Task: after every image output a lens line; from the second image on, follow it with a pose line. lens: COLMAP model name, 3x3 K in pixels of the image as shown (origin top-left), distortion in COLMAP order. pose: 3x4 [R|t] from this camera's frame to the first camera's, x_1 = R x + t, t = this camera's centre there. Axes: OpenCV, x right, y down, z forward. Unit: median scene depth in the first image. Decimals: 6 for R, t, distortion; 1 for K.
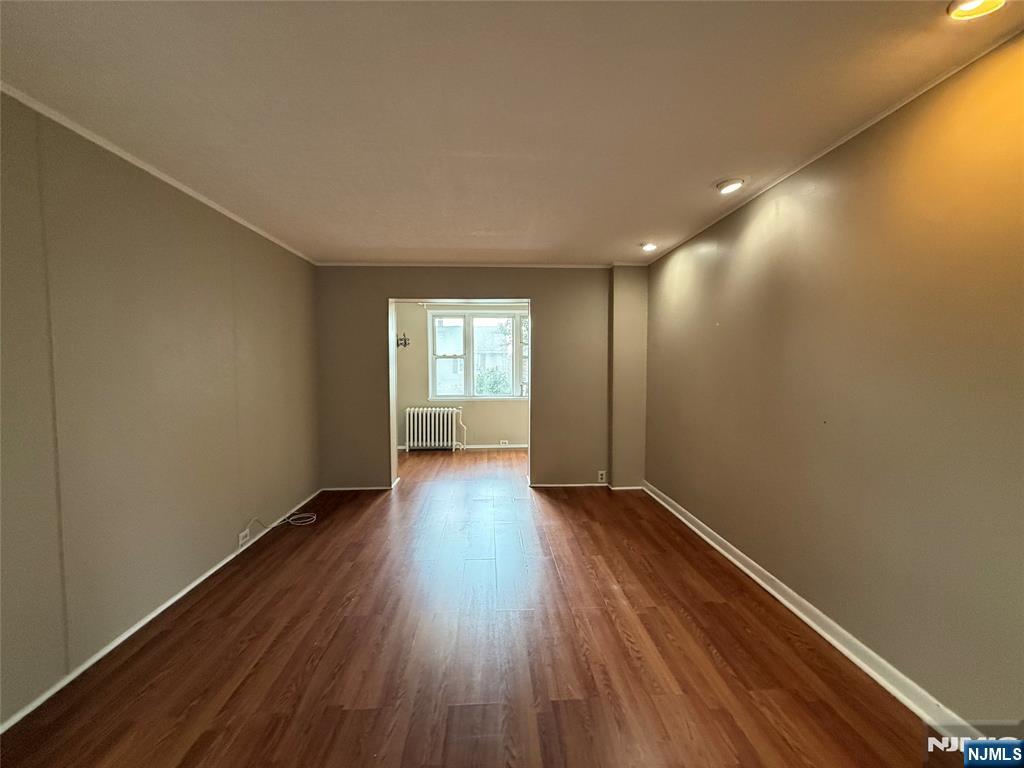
lens RADIAL K [[413.2, 0, 509.8], [0, 413.2, 371.2], [0, 0, 1]] dist [0.000453, 0.000225]
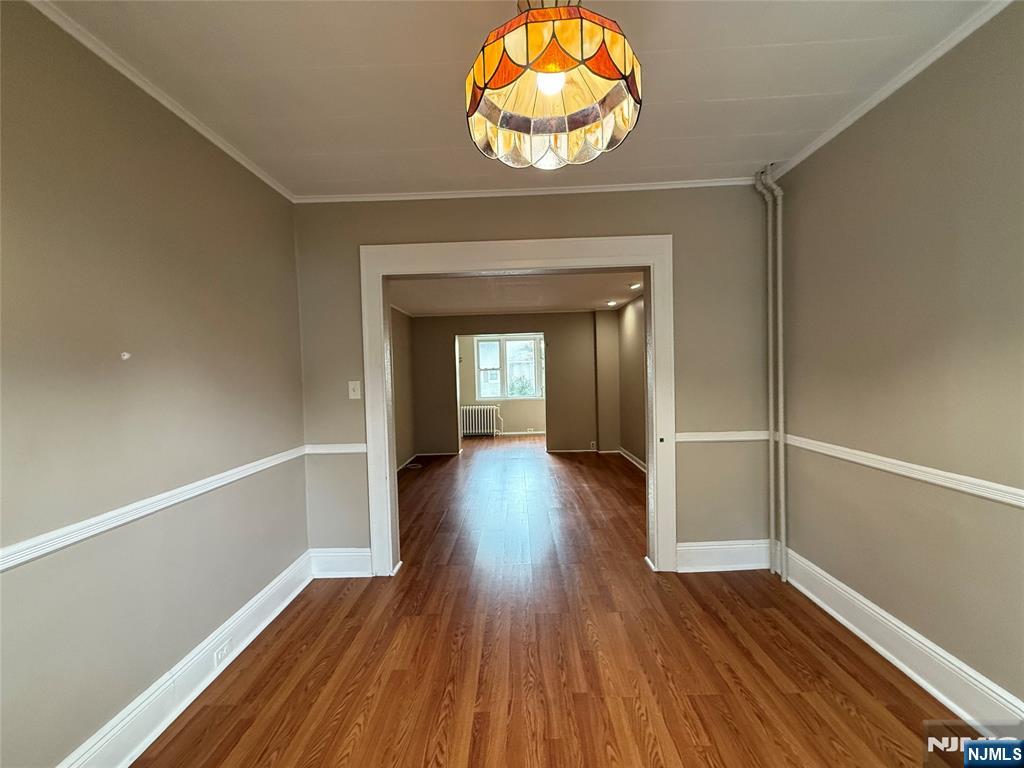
lens RADIAL K [[414.6, 0, 511.0], [0, 414.6, 357.0], [0, 0, 1]] dist [0.000636, 0.000126]
pose [[0.997684, -0.026339, -0.062715, 0.022521], [0.022890, 0.998219, -0.055090, 0.003439], [0.064054, 0.053527, 0.996510, -0.591526]]
